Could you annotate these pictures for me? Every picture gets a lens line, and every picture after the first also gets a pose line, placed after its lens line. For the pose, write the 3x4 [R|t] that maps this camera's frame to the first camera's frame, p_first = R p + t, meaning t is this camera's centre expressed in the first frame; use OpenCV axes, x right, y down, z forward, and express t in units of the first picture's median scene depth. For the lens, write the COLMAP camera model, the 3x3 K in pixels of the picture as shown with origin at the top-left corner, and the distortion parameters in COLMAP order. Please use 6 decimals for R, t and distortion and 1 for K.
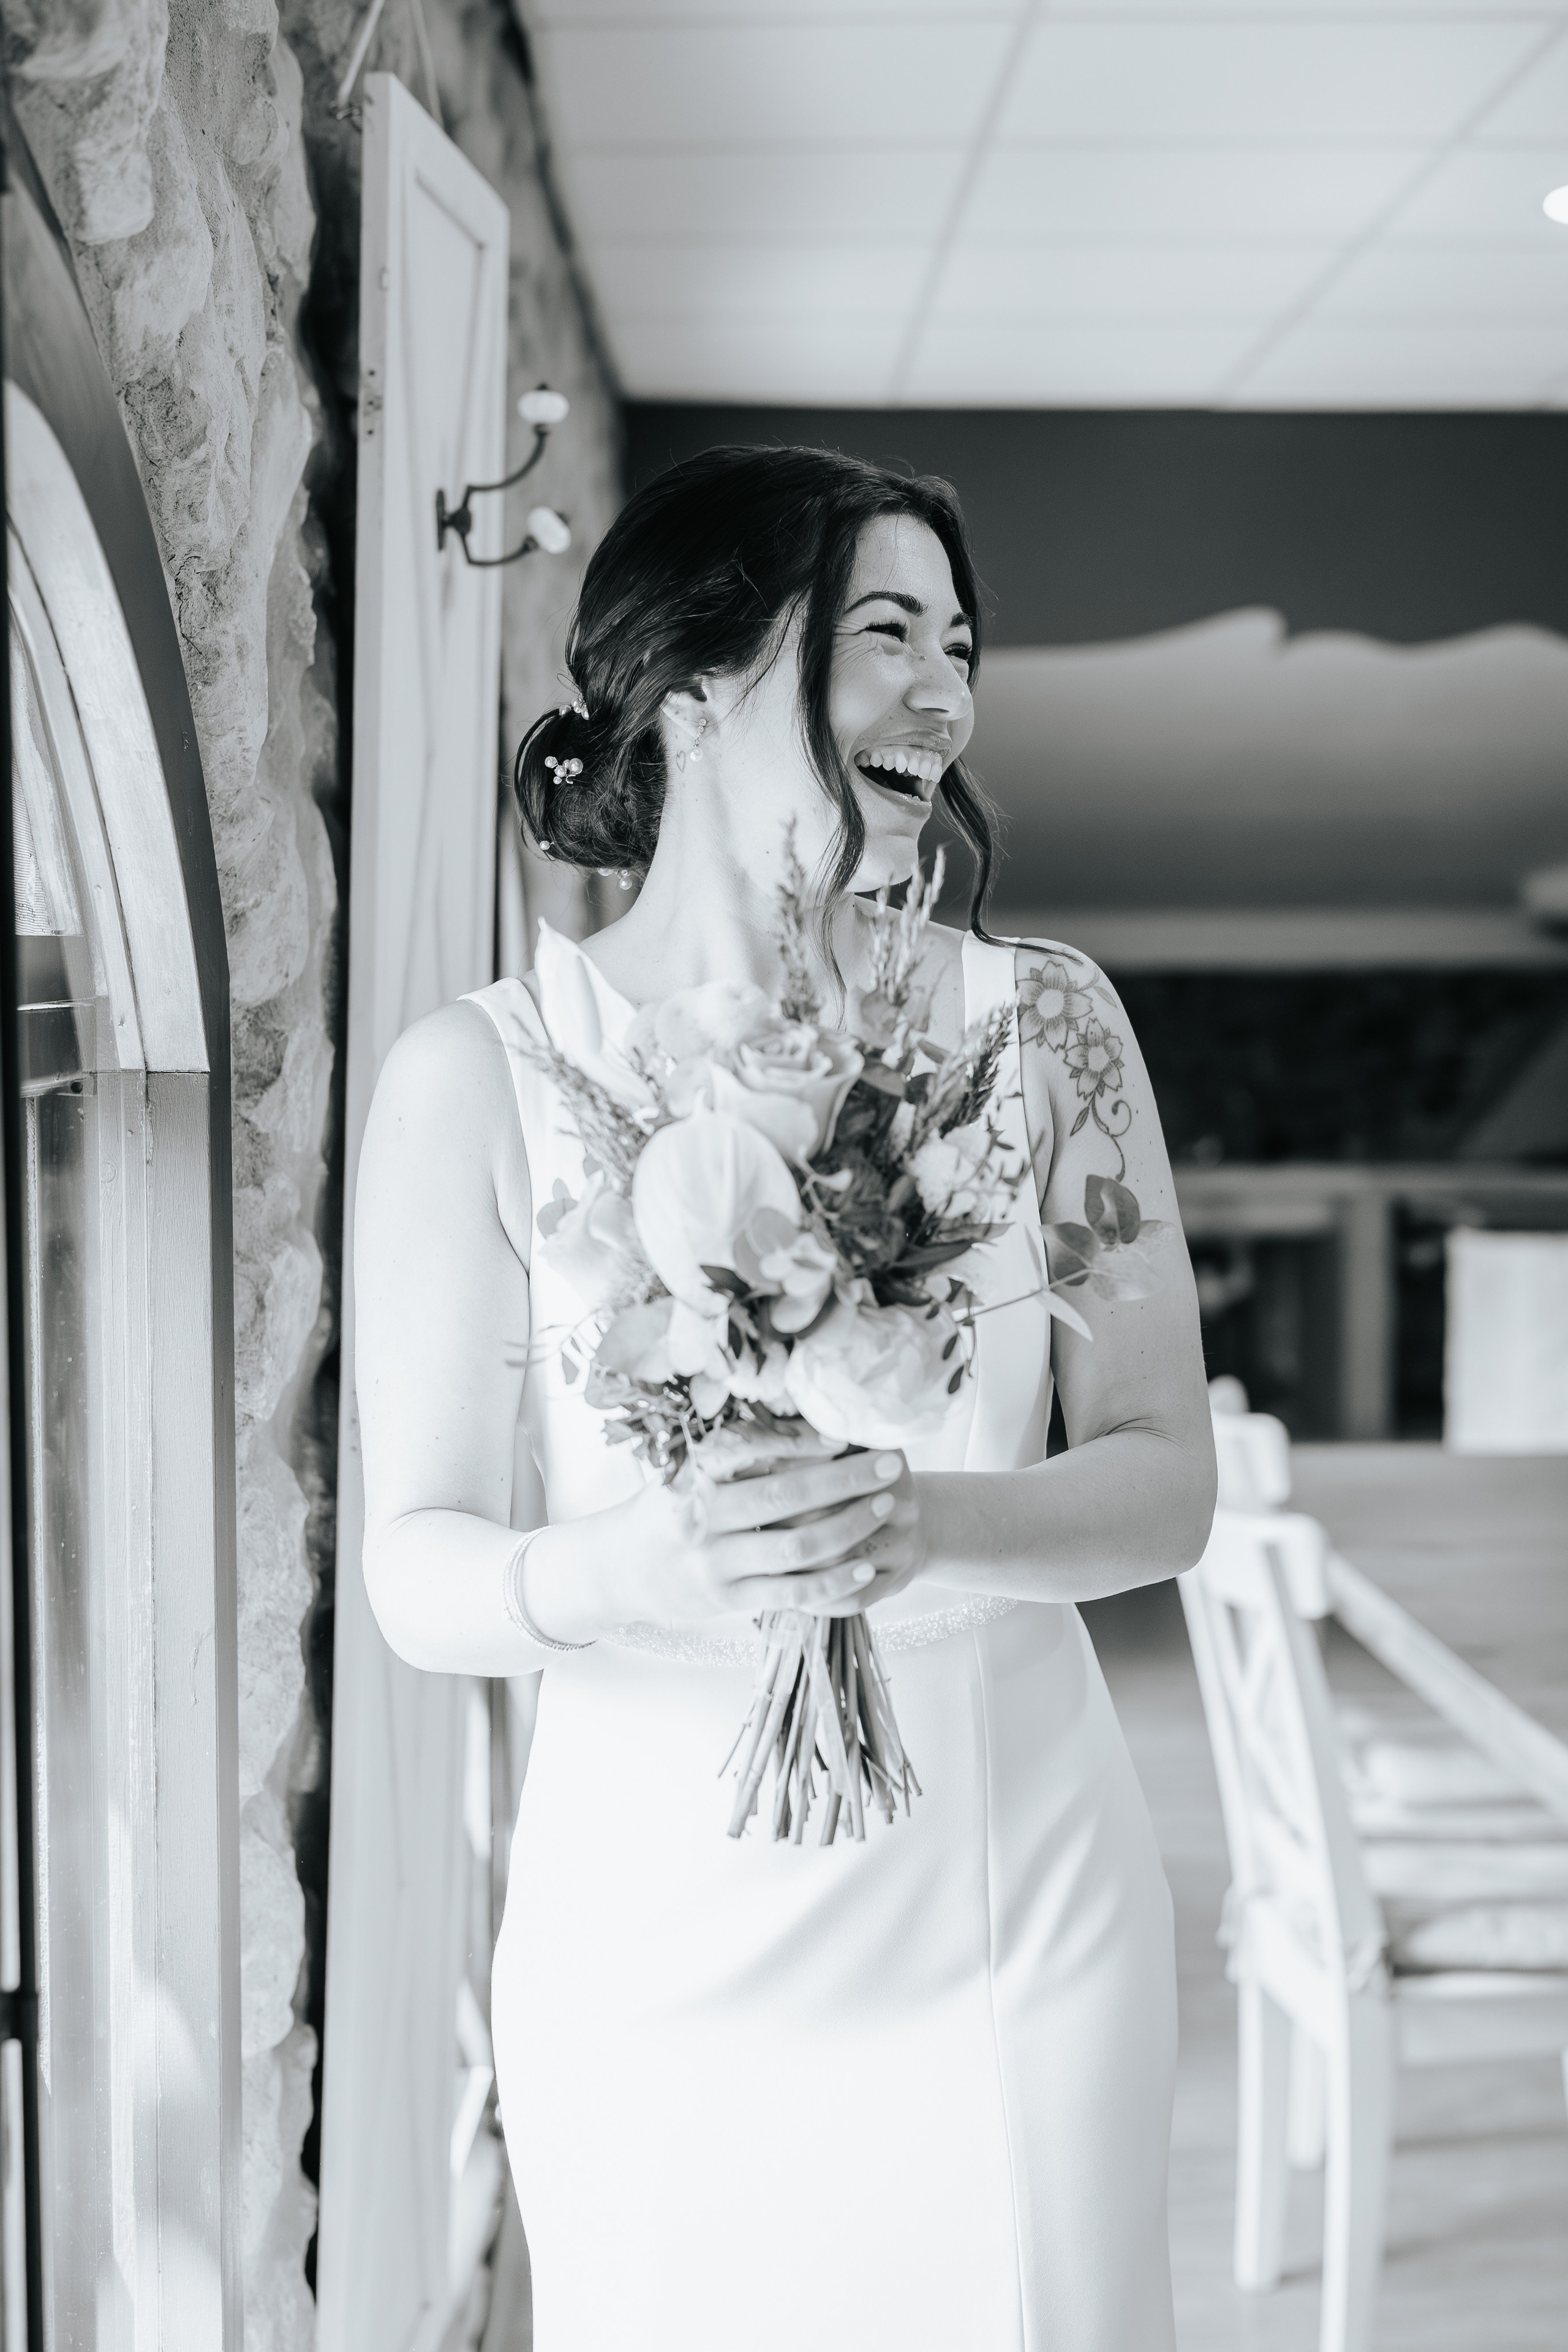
lens RADIAL K [[3571.8, 0, 784.0], [0, 3571.8, 1176.0], [0, 0, 1]] dist [0.106643, -0.211507]
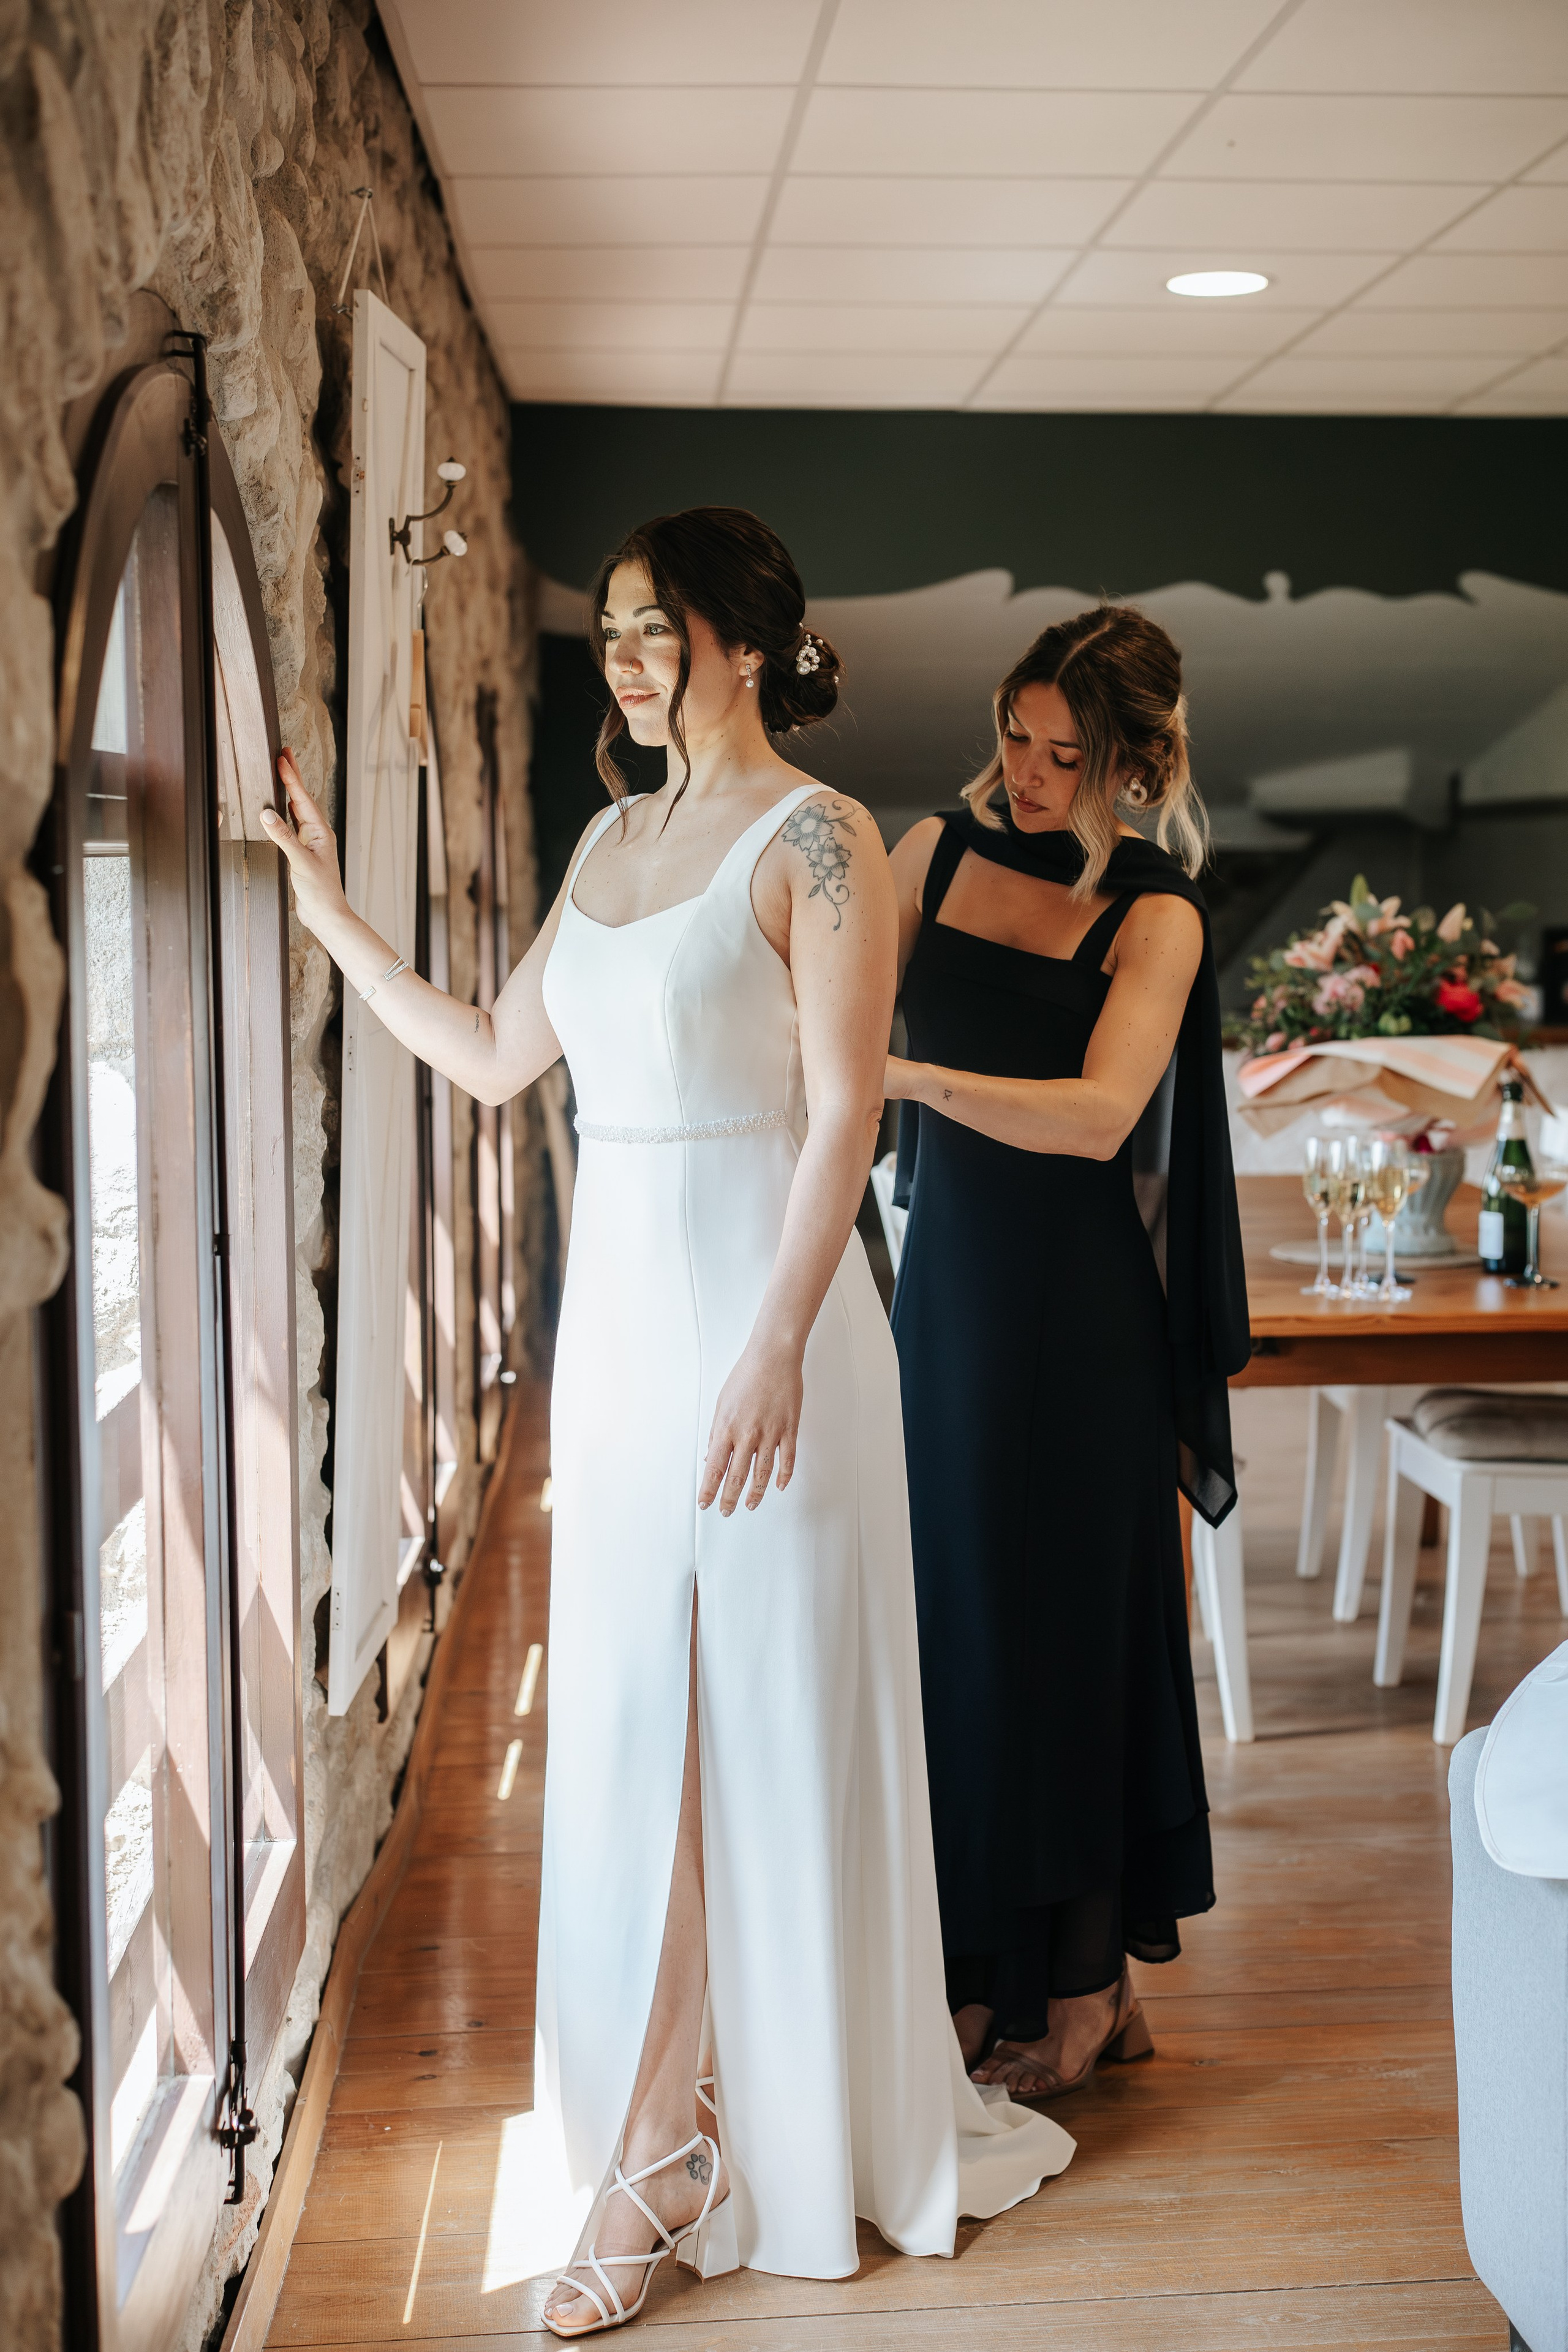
lens RADIAL K [[3312.9, 0, 784.0], [0, 3312.9, 1176.0], [0, 0, 1]] dist [0.113699, -0.110415]
pose [[0.999528, -0.004013, 0.030469, 0.046223], [0.003060, 0.999507, 0.031236, 0.080823], [-0.030579, -0.031128, 0.999048, -0.668979]]
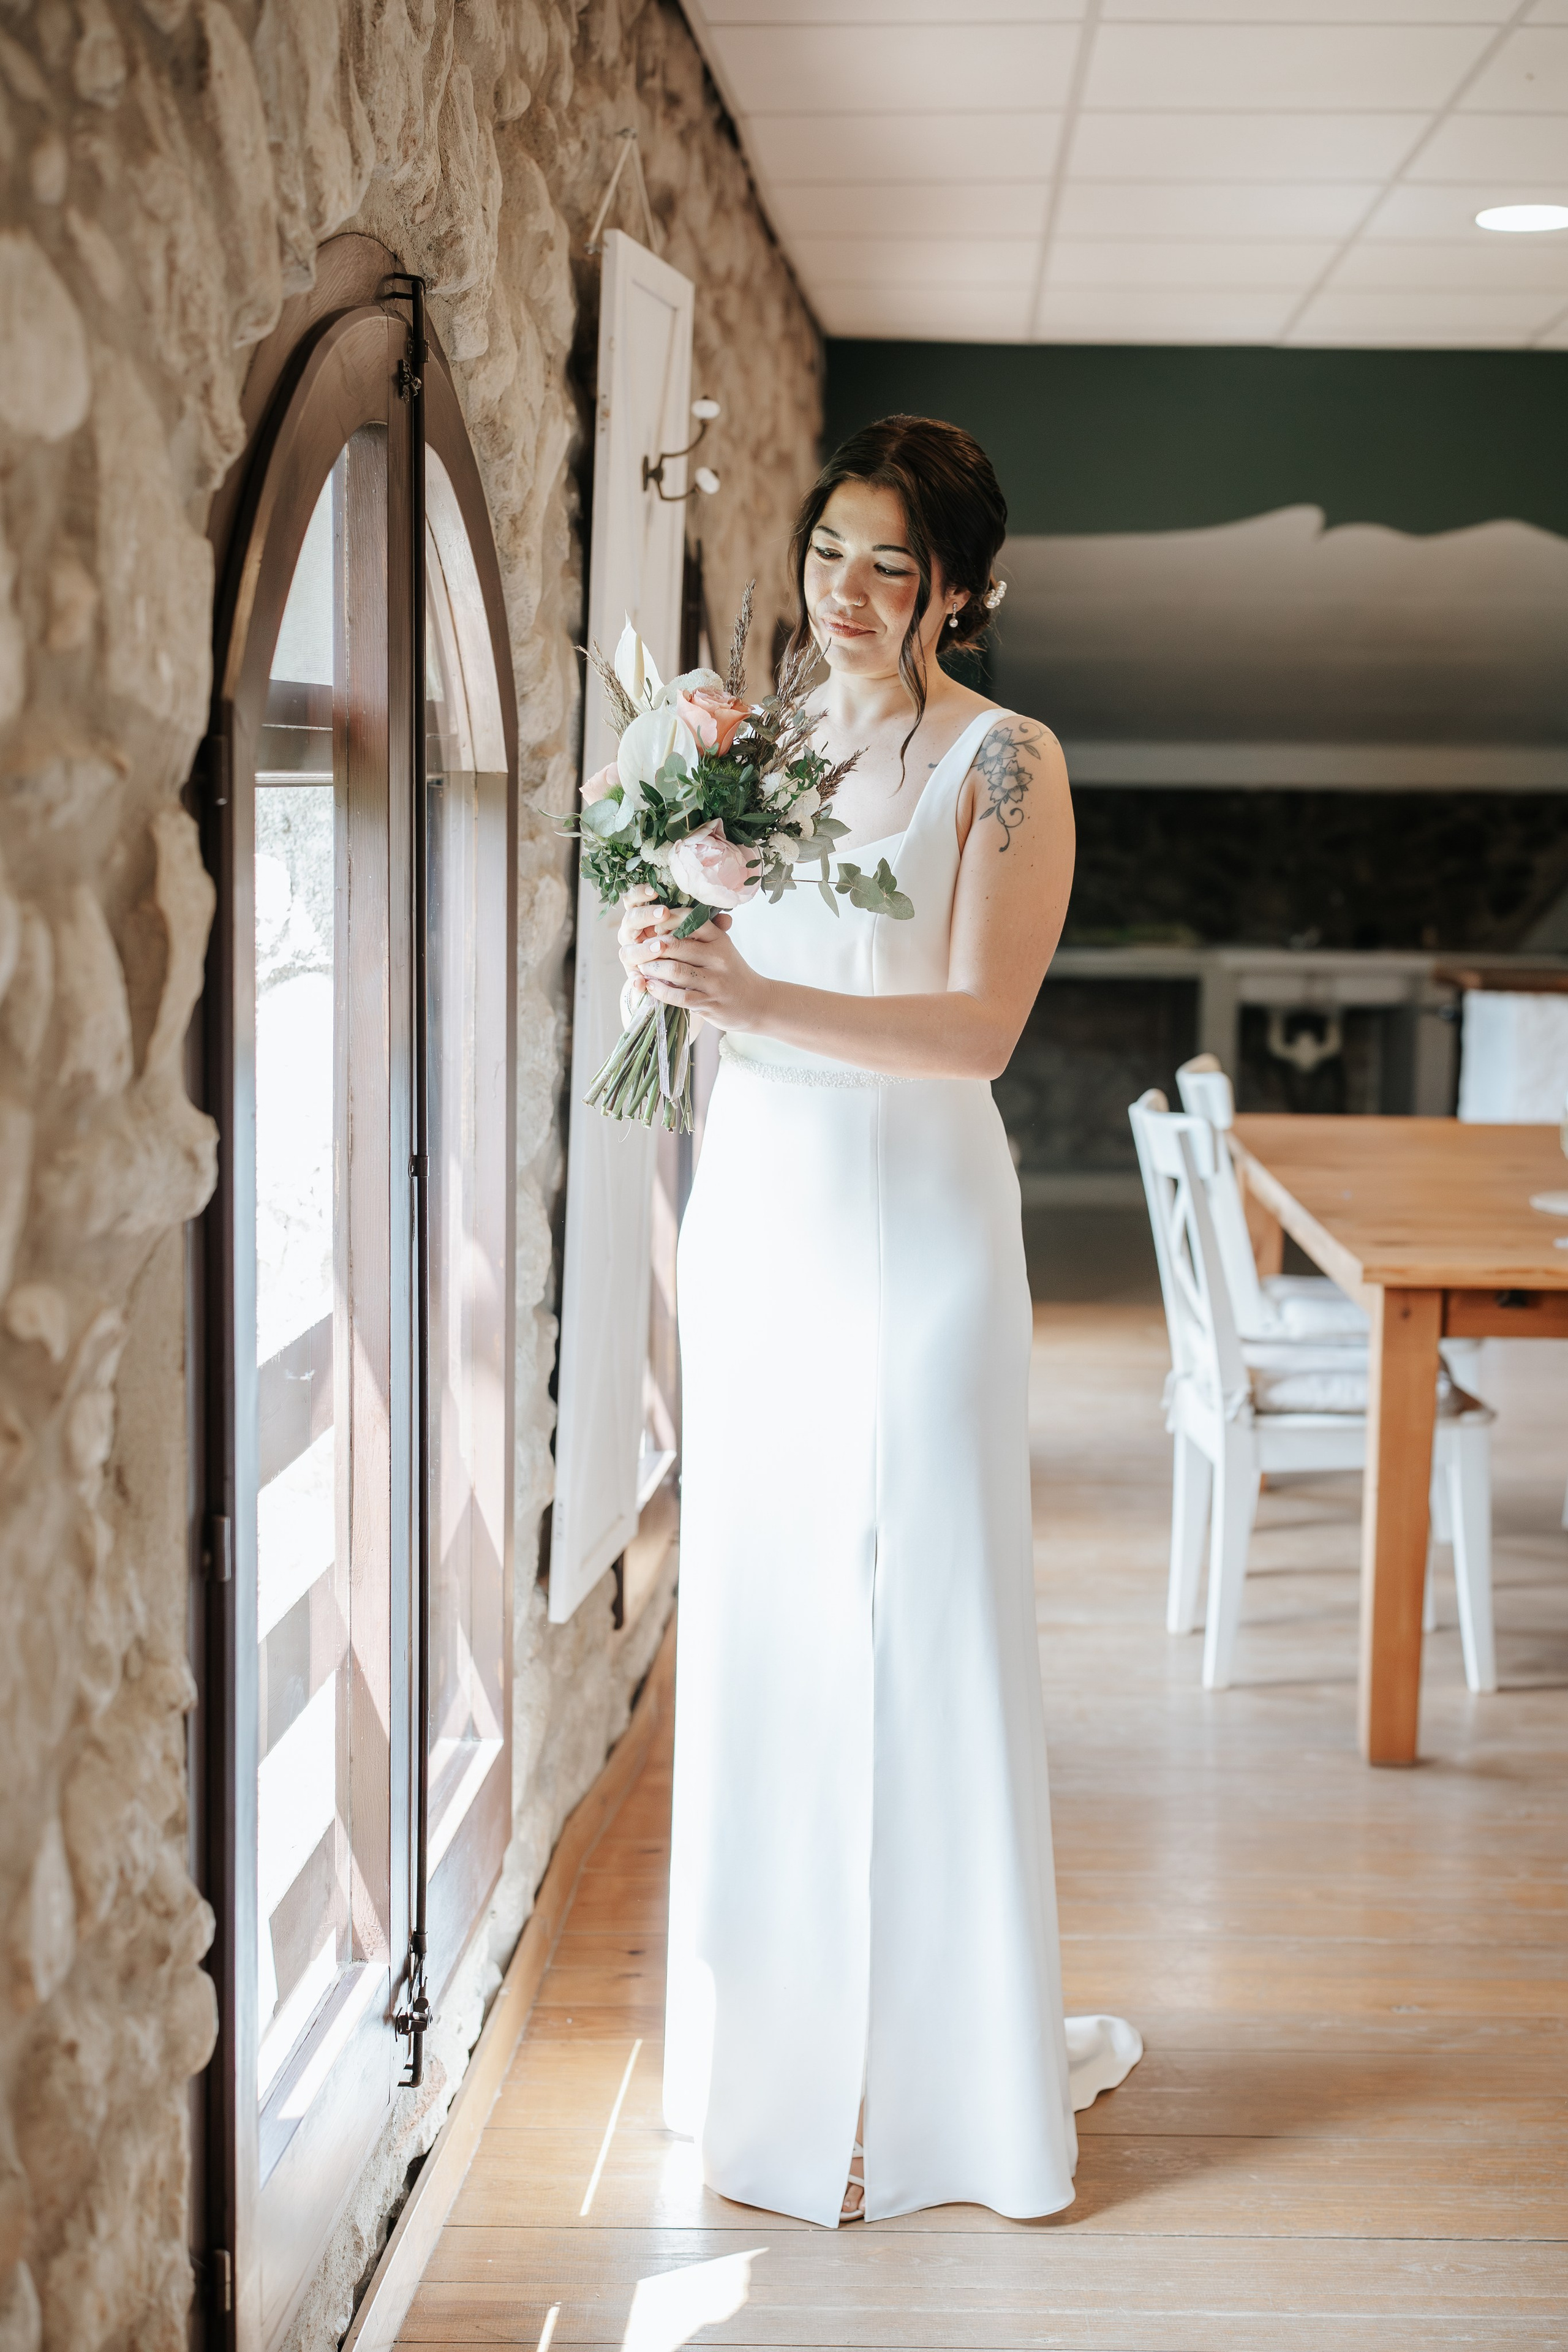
lens RADIAL K [[3261.3, 0, 784.0], [0, 3261.3, 1176.0], [0, 0, 1]] dist [0.110899, -0.075857]
pose [[0.996802, 0.028652, -0.074596, 0.110985], [-0.024524, 0.998147, 0.055684, 0.074768], [0.076054, -0.053677, 0.995658, -0.666156]]
